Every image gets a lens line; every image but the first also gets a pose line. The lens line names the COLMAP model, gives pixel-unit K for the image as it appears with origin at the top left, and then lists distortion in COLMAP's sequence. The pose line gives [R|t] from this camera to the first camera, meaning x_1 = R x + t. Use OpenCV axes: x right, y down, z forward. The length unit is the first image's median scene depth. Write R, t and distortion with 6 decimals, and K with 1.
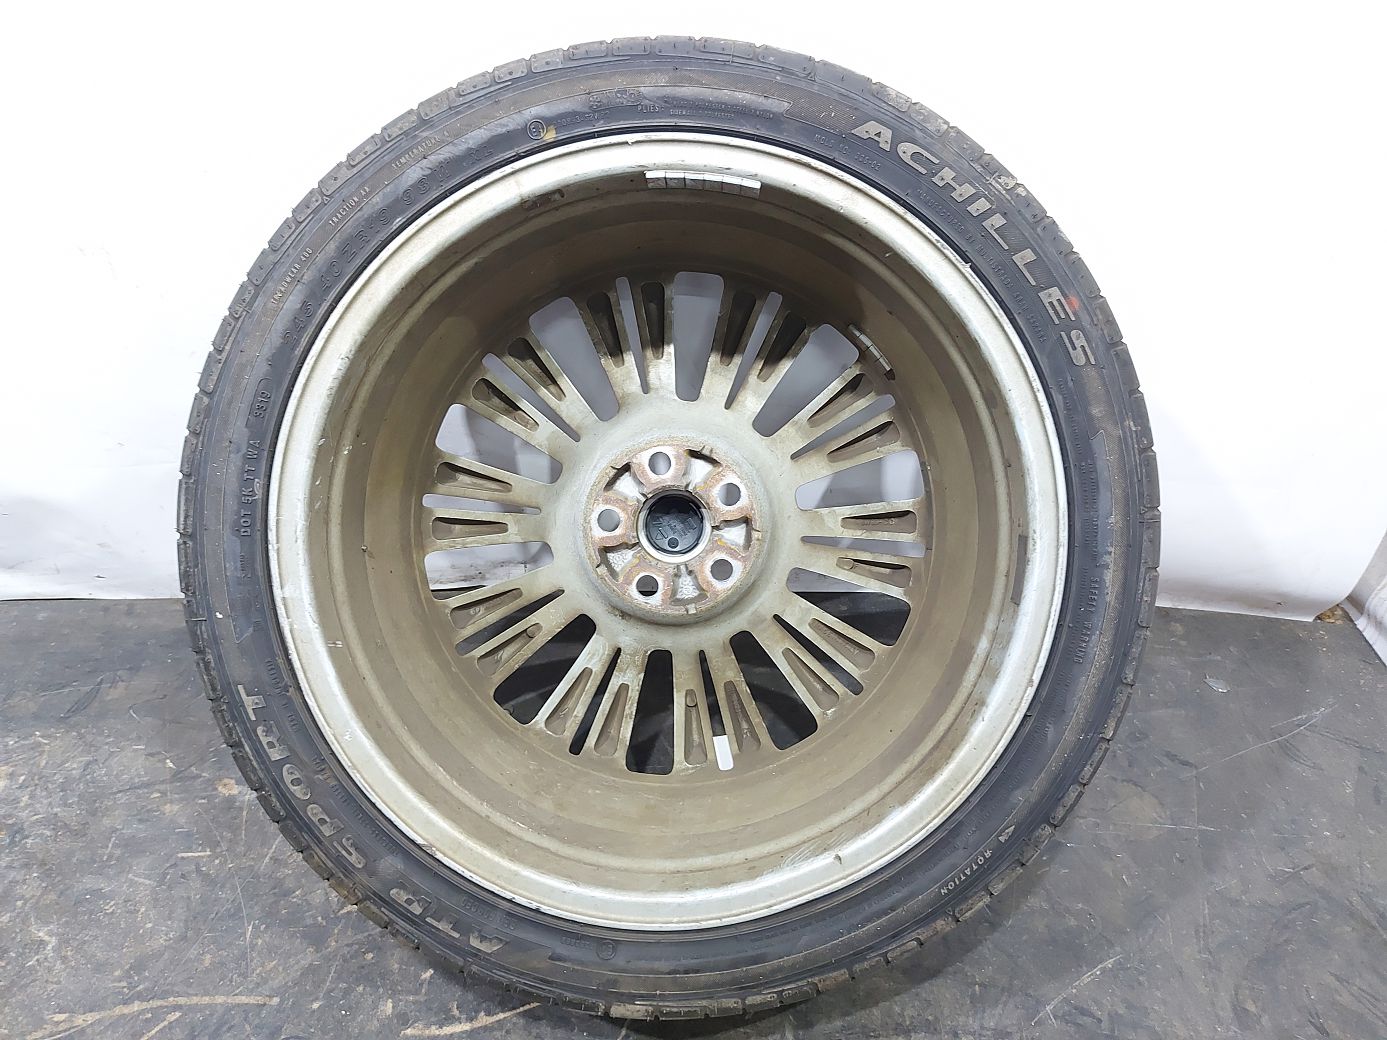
lens RADIAL K [[968.6, 0, 697.2], [0, 968.6, 517.3], [0, 0, 1]] dist [0.001124, -0.015151]
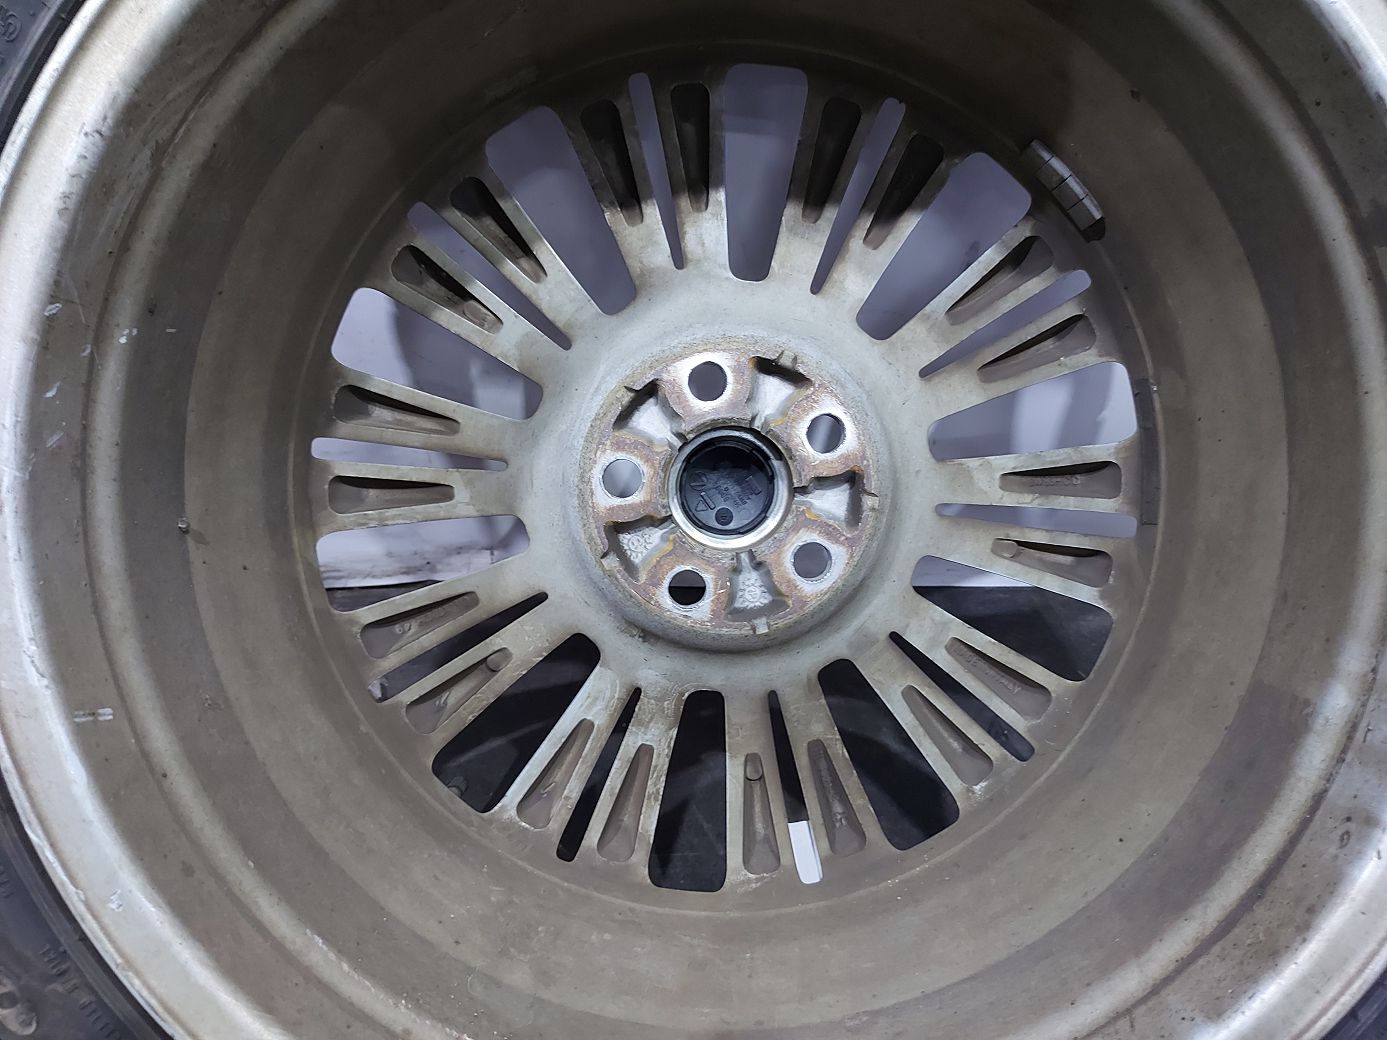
lens RADIAL K [[968.6, 0, 691.0], [0, 968.6, 521.5], [0, 0, 1]] dist [0.001124, -0.015151]
pose [[0.999885, -0.005209, 0.014253, -0.055982], [0.004890, 0.999738, 0.022339, 0.016331], [-0.014366, -0.022267, 0.999649, 0.396170]]
